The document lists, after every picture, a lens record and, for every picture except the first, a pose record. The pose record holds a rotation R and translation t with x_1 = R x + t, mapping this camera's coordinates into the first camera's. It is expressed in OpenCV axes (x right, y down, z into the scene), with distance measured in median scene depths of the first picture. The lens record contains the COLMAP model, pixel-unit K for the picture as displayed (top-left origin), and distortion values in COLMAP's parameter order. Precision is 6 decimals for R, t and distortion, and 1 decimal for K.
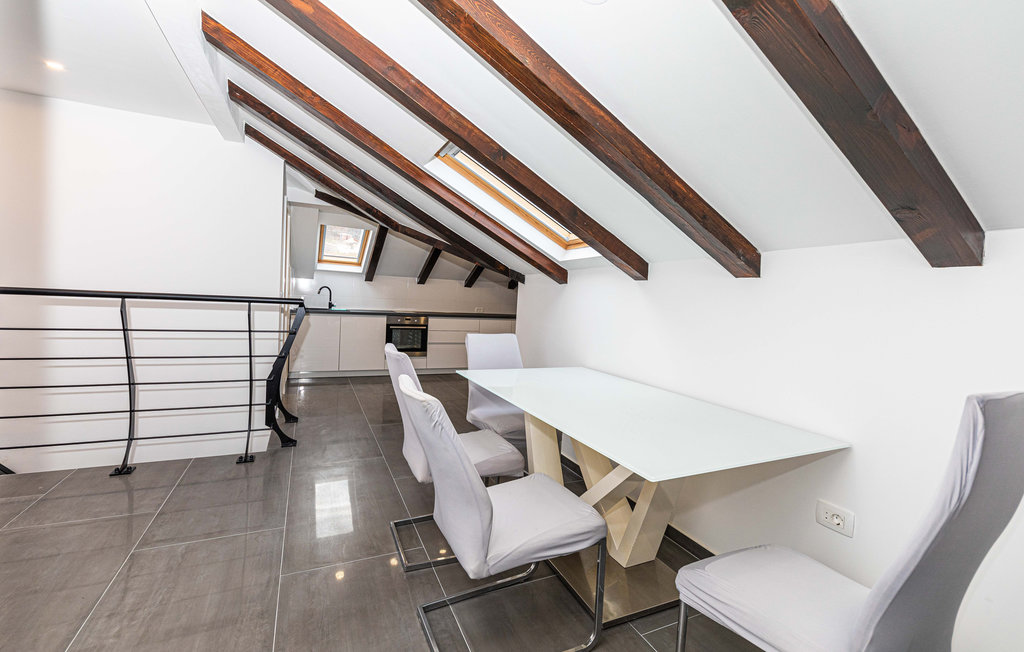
lens RADIAL K [[437.4, 0, 512.0], [0, 437.4, 326.0], [0, 0, 1]] dist [0.000516, -0.000035]
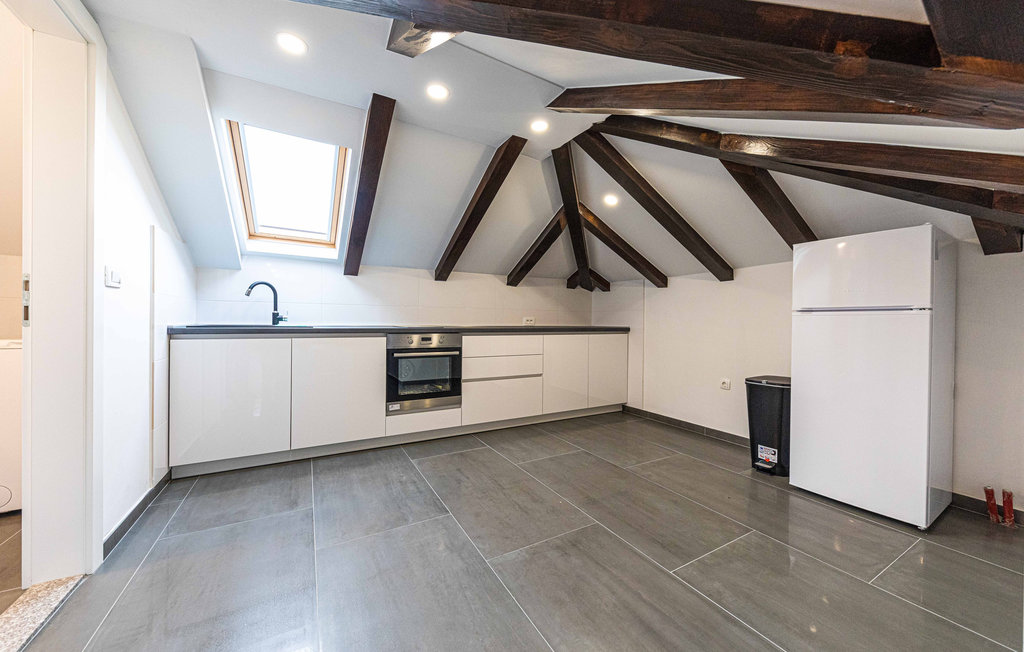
lens RADIAL K [[369.0, 0, 512.0], [0, 369.0, 326.0], [0, 0, 1]] dist [0.066324, 0.000016]
pose [[0.996097, -0.031866, 0.082311, -0.165626], [0.035109, 0.998651, -0.038258, -0.010294], [-0.080981, 0.040998, 0.995872, 0.515527]]
